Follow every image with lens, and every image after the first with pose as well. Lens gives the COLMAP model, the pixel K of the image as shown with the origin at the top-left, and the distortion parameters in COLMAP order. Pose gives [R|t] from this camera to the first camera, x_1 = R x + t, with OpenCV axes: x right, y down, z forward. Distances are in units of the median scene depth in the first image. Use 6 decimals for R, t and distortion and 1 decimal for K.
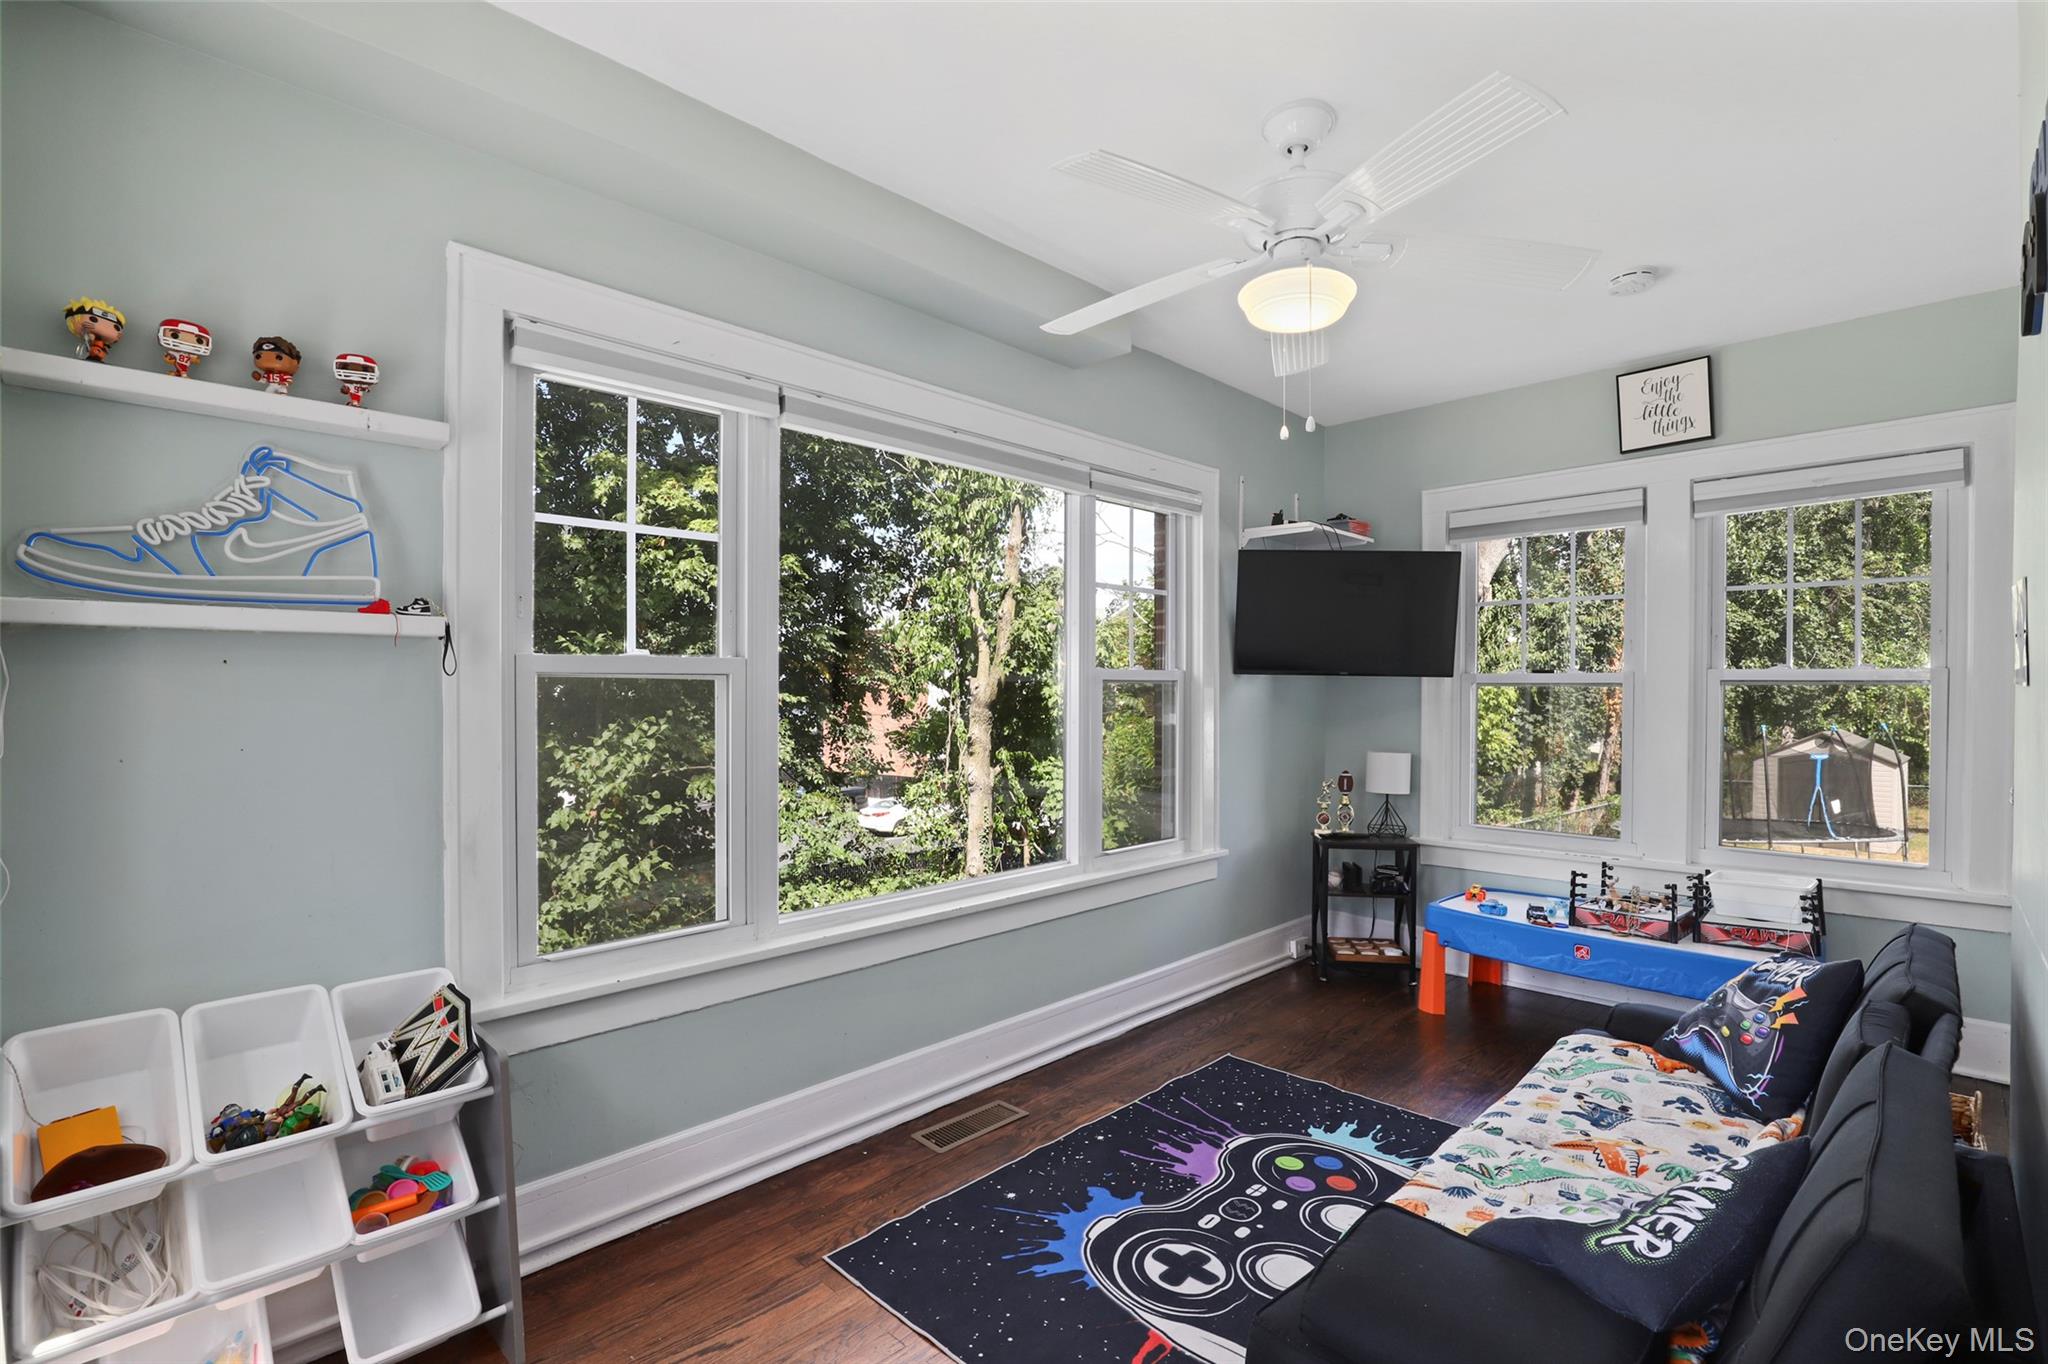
lens RADIAL K [[950.6, 0, 1019.6], [0, 950.6, 686.1], [0, 0, 1]] dist [-0.028635, 0.004781]
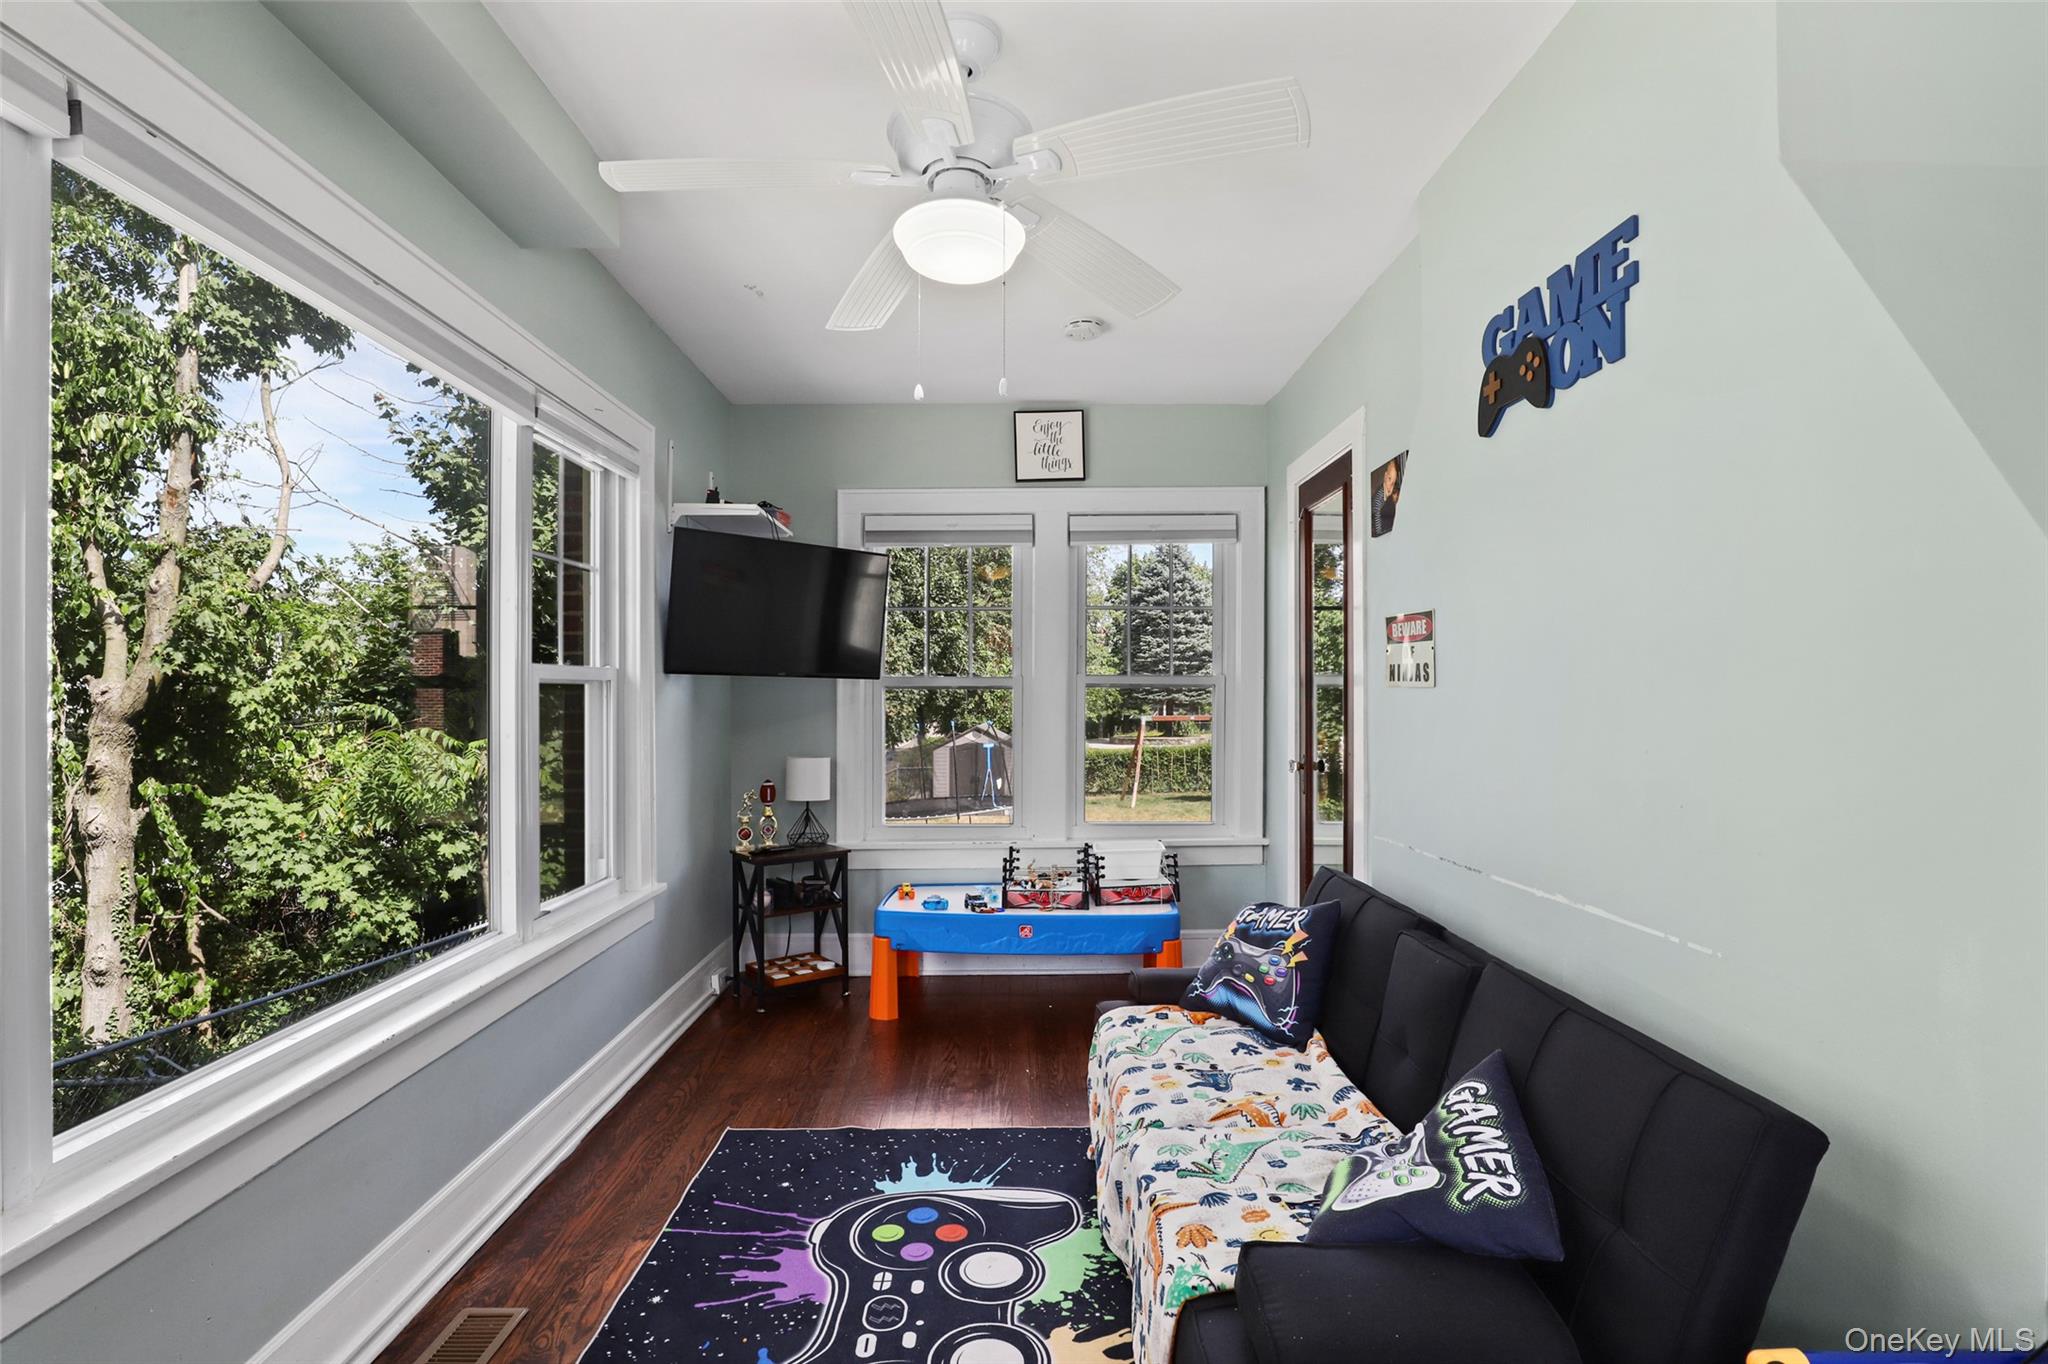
lens RADIAL K [[950.6, 0, 1024.1], [0, 950.6, 693.2], [0, 0, 1]] dist [-0.028635, 0.004781]
pose [[0.697600, -0.002802, 0.716482, -0.158373], [0.001046, 0.999995, 0.002892, 0.002531], [-0.716487, -0.001267, 0.697599, 0.191599]]
